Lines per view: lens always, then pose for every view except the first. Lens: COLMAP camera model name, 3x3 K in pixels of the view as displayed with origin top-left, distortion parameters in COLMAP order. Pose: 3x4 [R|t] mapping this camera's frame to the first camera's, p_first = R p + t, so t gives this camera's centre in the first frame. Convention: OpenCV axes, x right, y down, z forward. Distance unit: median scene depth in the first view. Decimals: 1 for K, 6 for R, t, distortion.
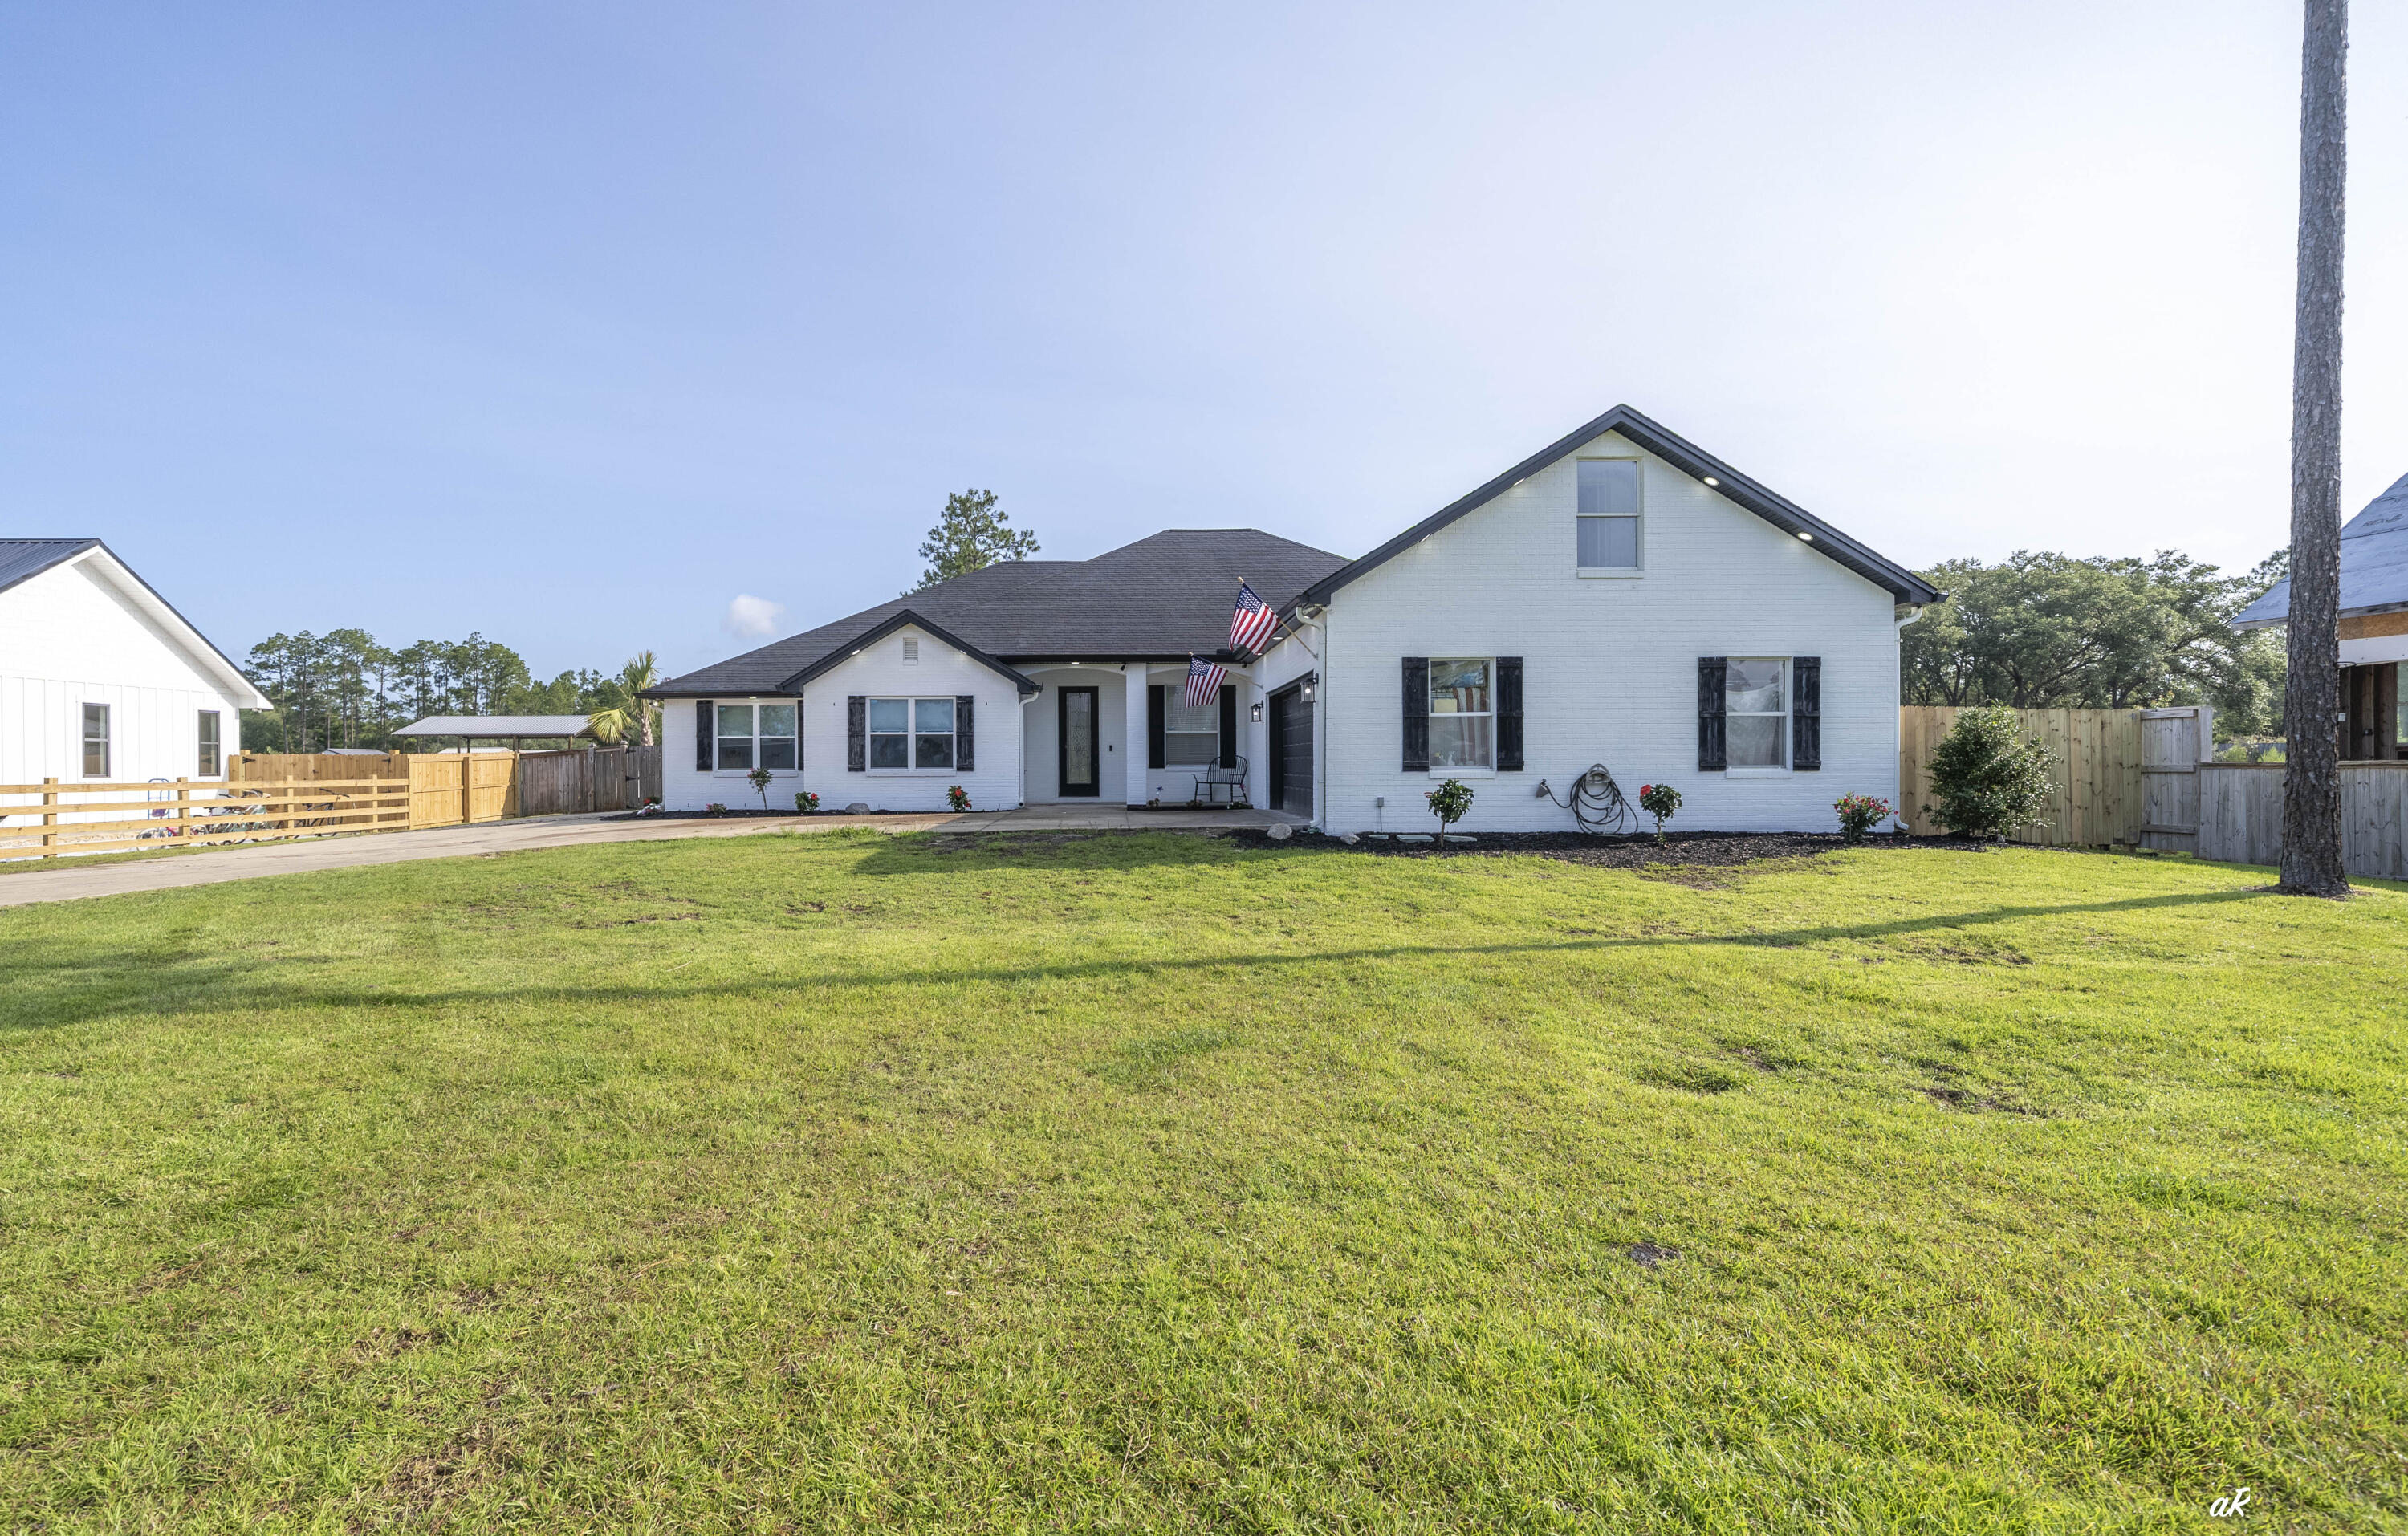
lens RADIAL K [[1124.9, 0, 1204.0], [0, 1124.9, 768.0], [0, 0, 1]] dist [-0.003543, -0.000969]
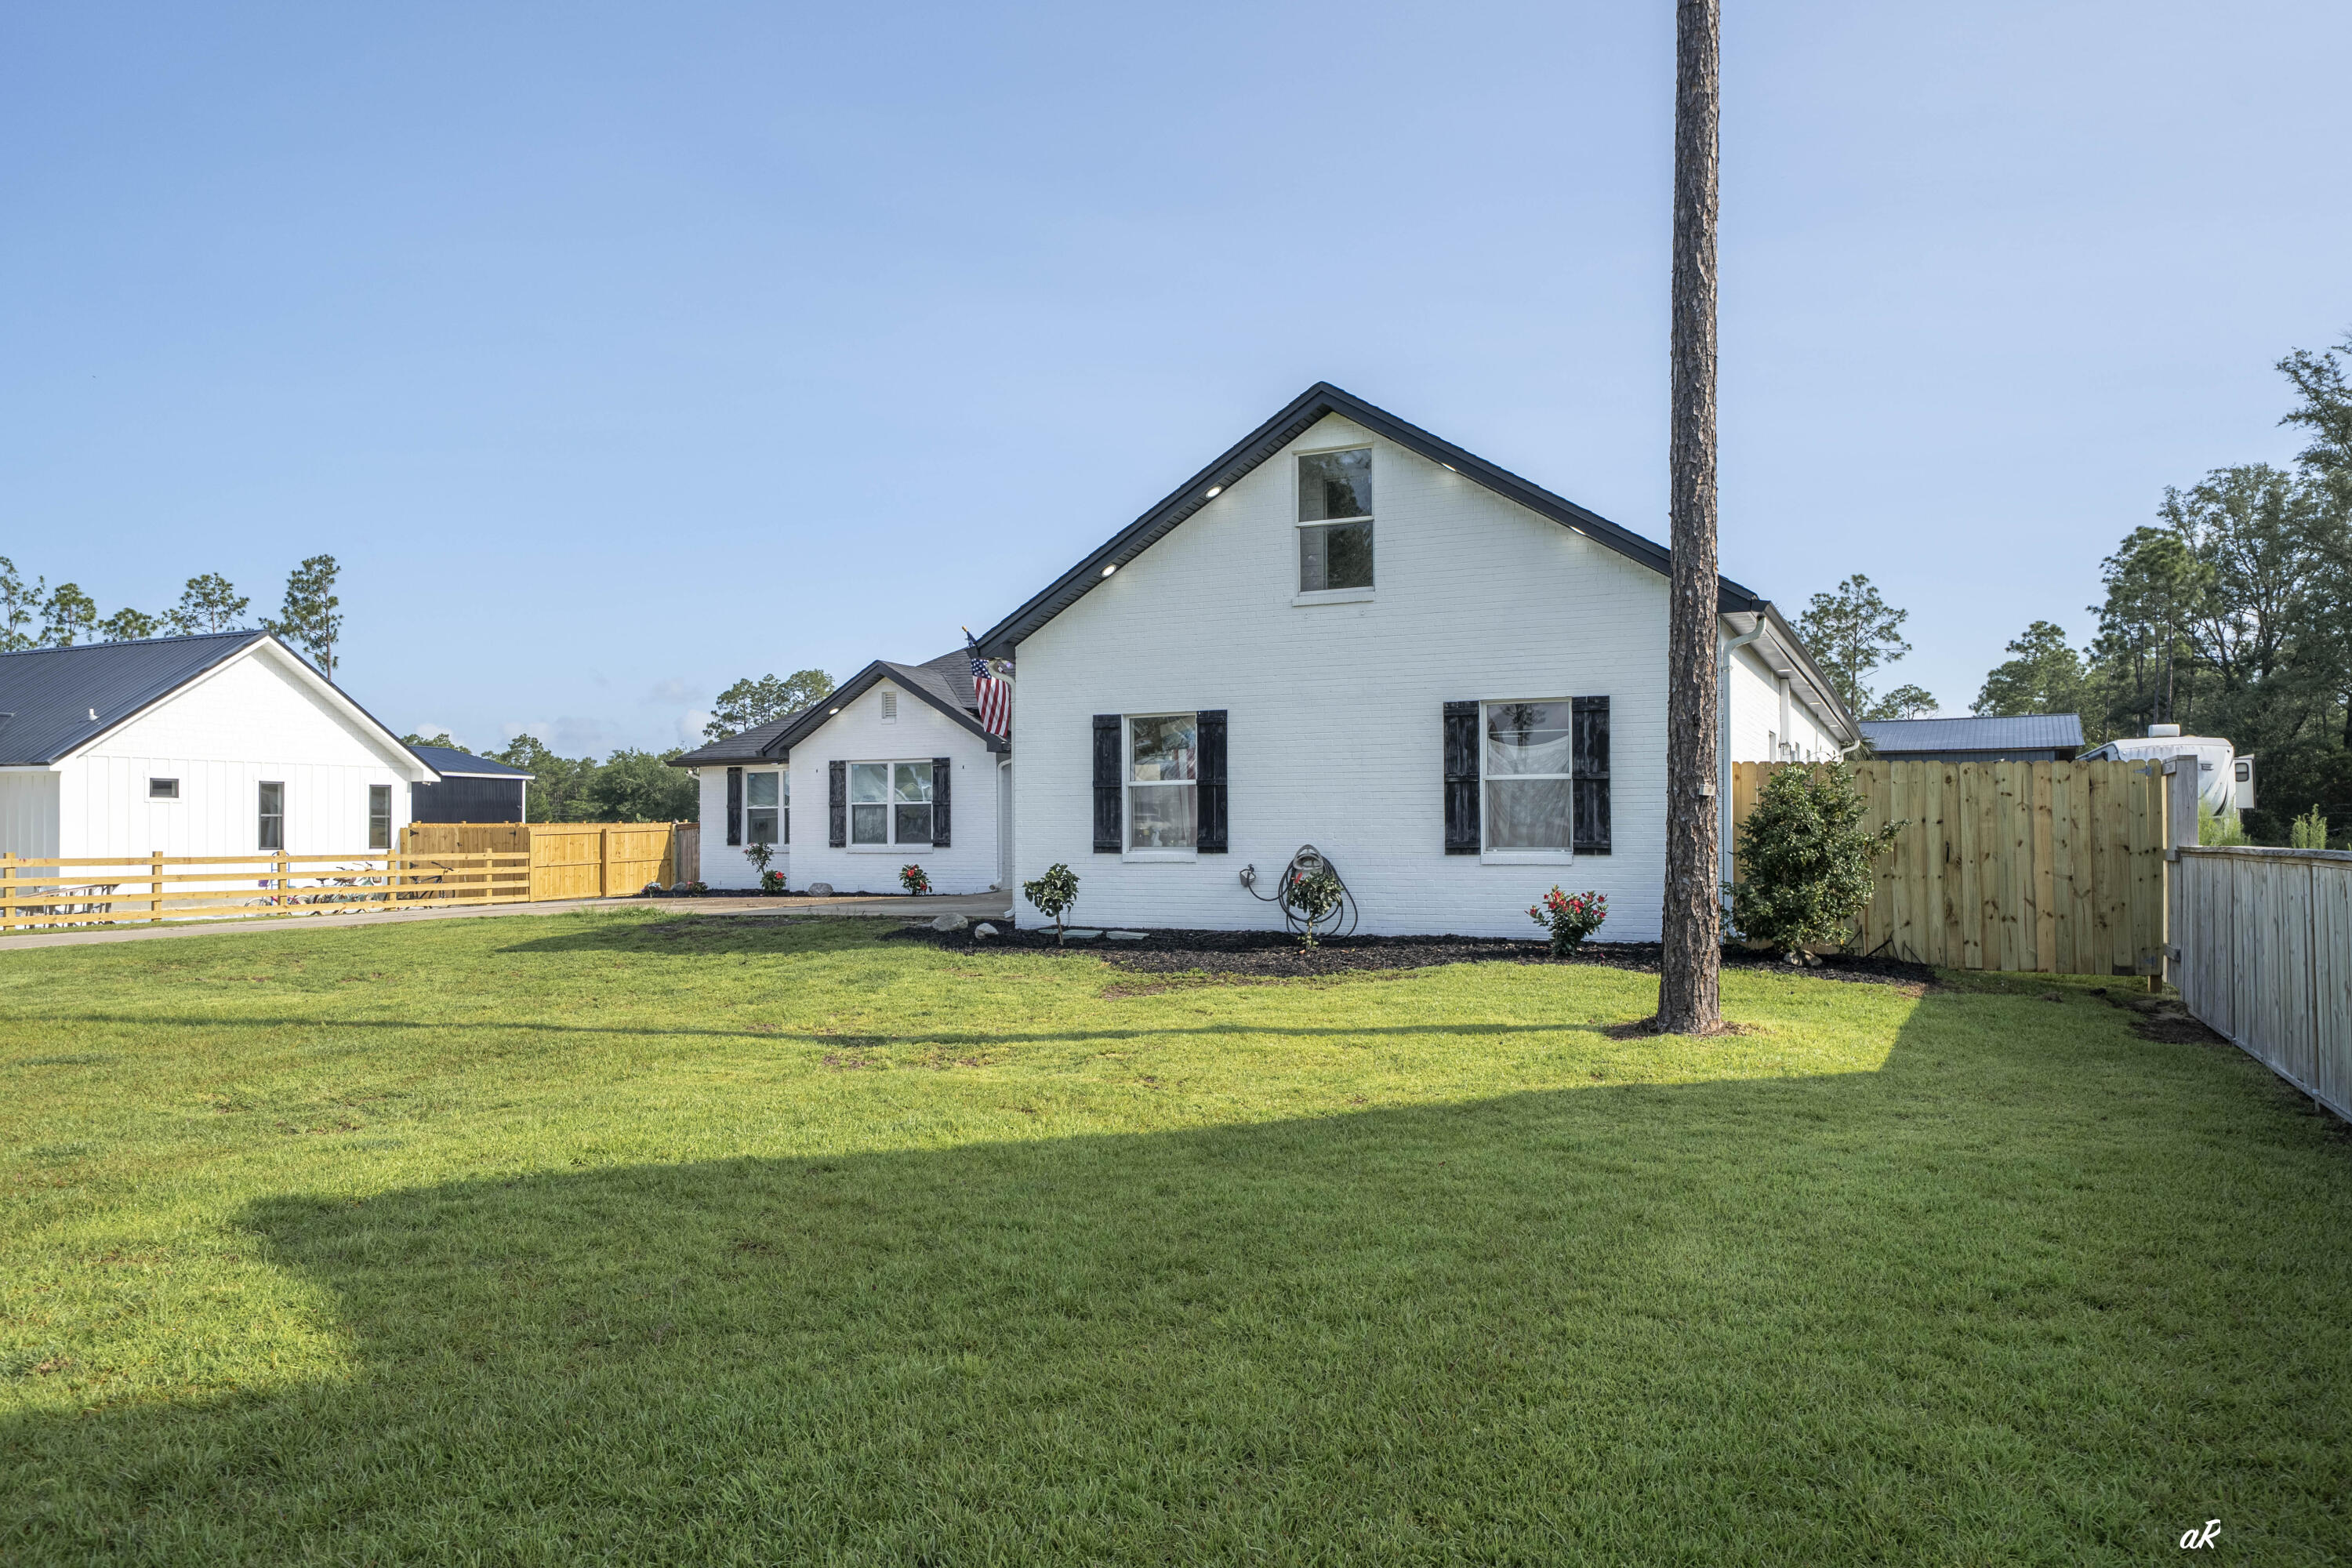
lens RADIAL K [[1675.3, 0, 1176.0], [0, 1675.3, 784.0], [0, 0, 1]] dist [-0.011284, -0.000198]
pose [[0.895114, -0.013108, -0.445644, 0.511474], [-0.000196, 0.999556, -0.029795, -0.007386], [0.445837, 0.026757, 0.894714, -0.046776]]
